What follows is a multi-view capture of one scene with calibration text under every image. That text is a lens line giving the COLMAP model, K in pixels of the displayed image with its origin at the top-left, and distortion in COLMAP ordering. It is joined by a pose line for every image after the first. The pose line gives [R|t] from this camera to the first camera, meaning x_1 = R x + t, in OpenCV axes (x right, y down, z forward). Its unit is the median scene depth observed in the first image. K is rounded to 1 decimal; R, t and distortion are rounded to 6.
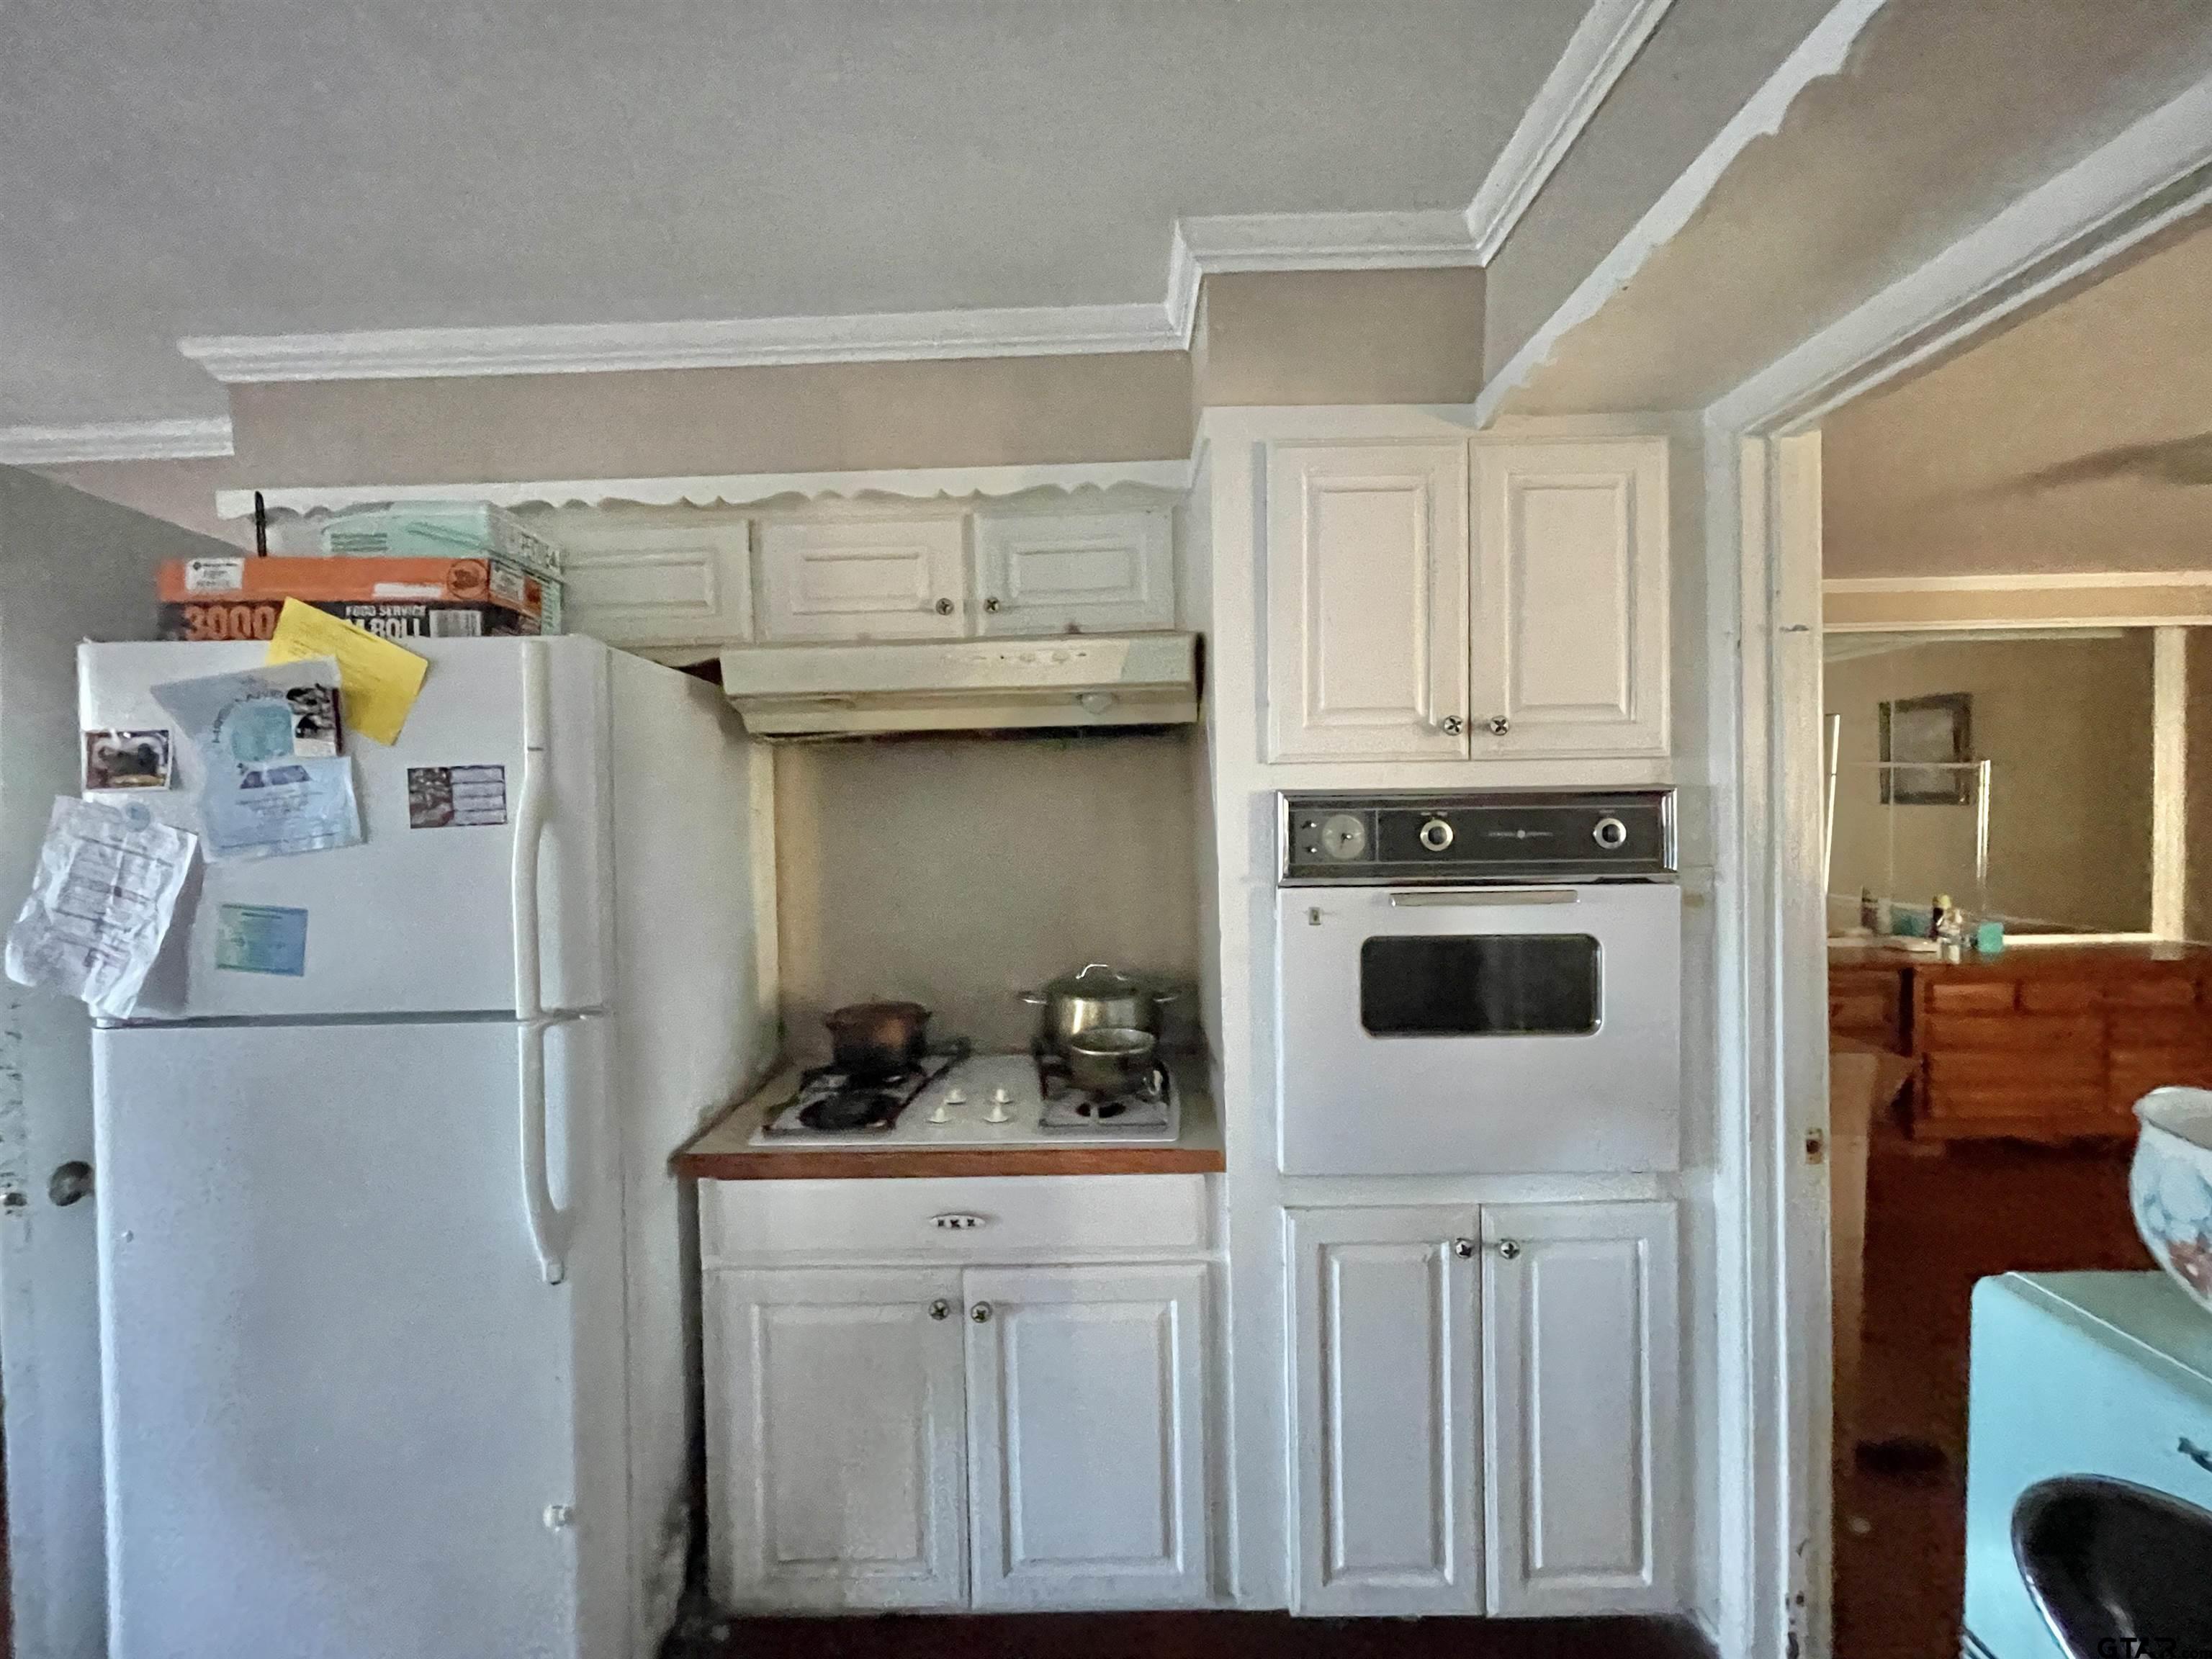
lens RADIAL K [[893.6, 0, 1106.0], [0, 893.6, 829.5], [0, 0, 1]] dist [0.000137, -0.000532]
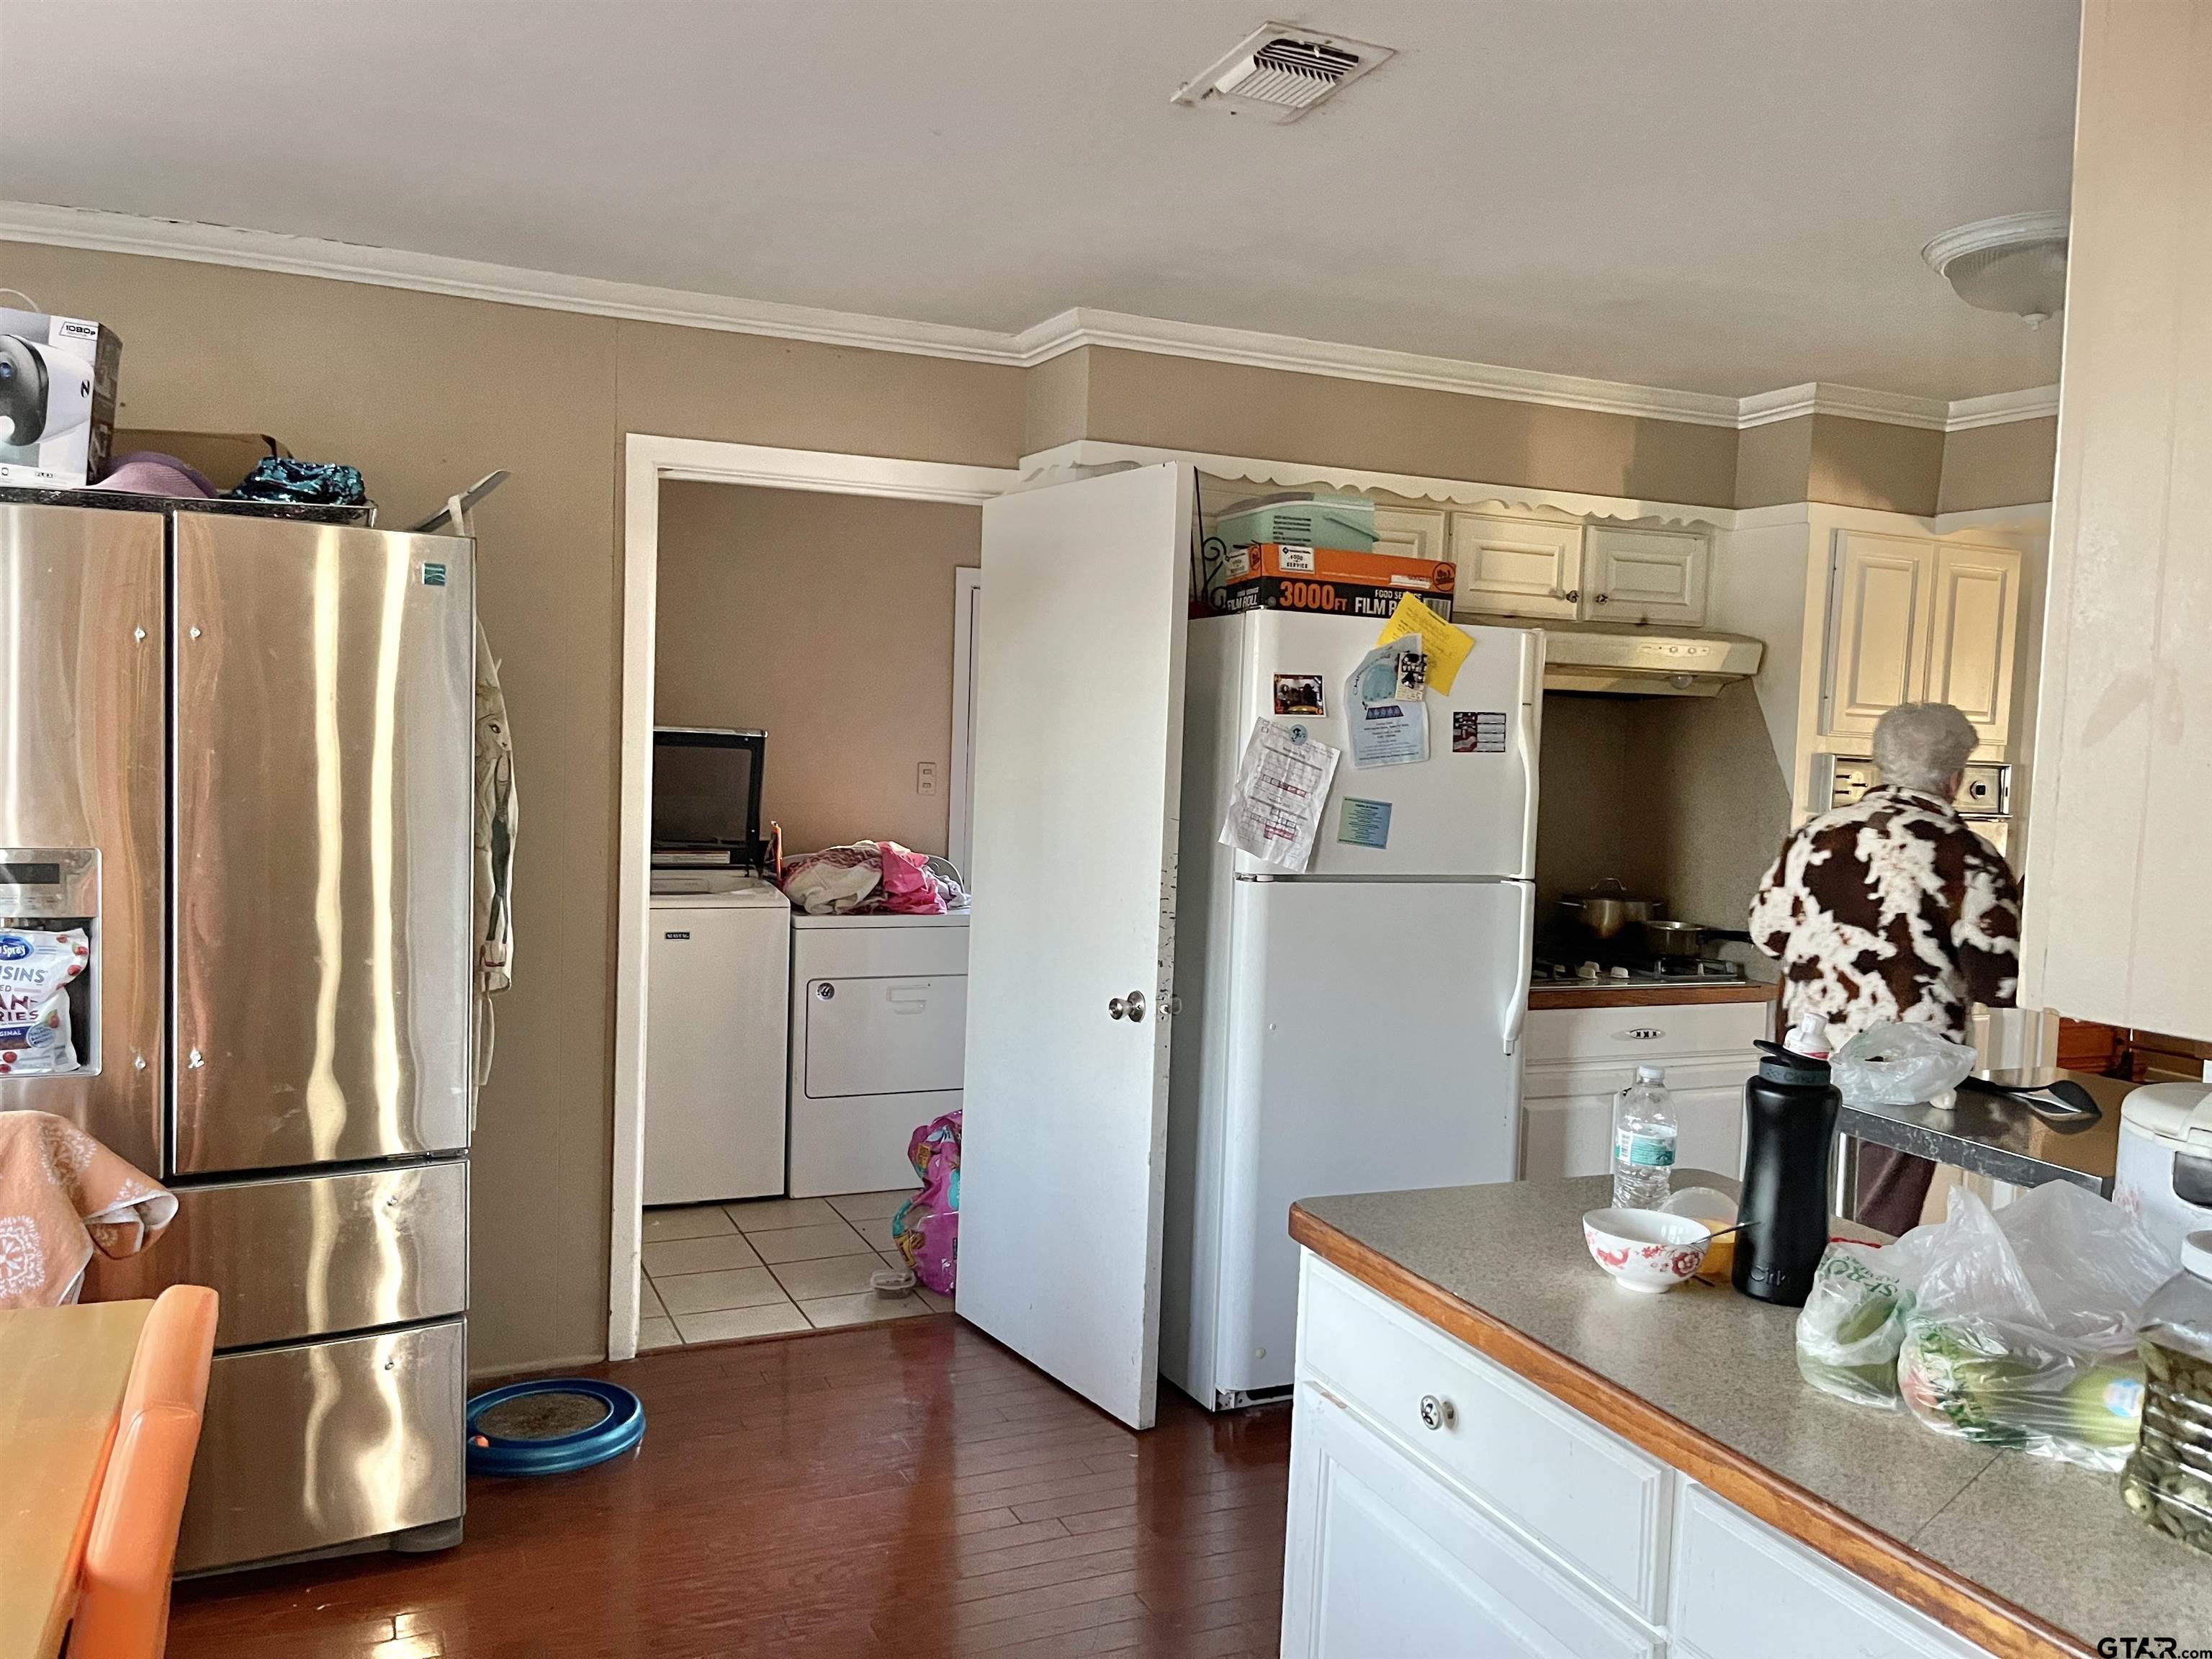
lens RADIAL K [[1641.0, 0, 1106.0], [0, 1641.0, 829.5], [0, 0, 1]] dist [0.006619, -0.000182]
pose [[0.910452, 0.029894, 0.412532, -2.436986], [-0.045842, 0.998533, 0.028814, 0.075959], [-0.411066, -0.045145, 0.910487, -1.269746]]
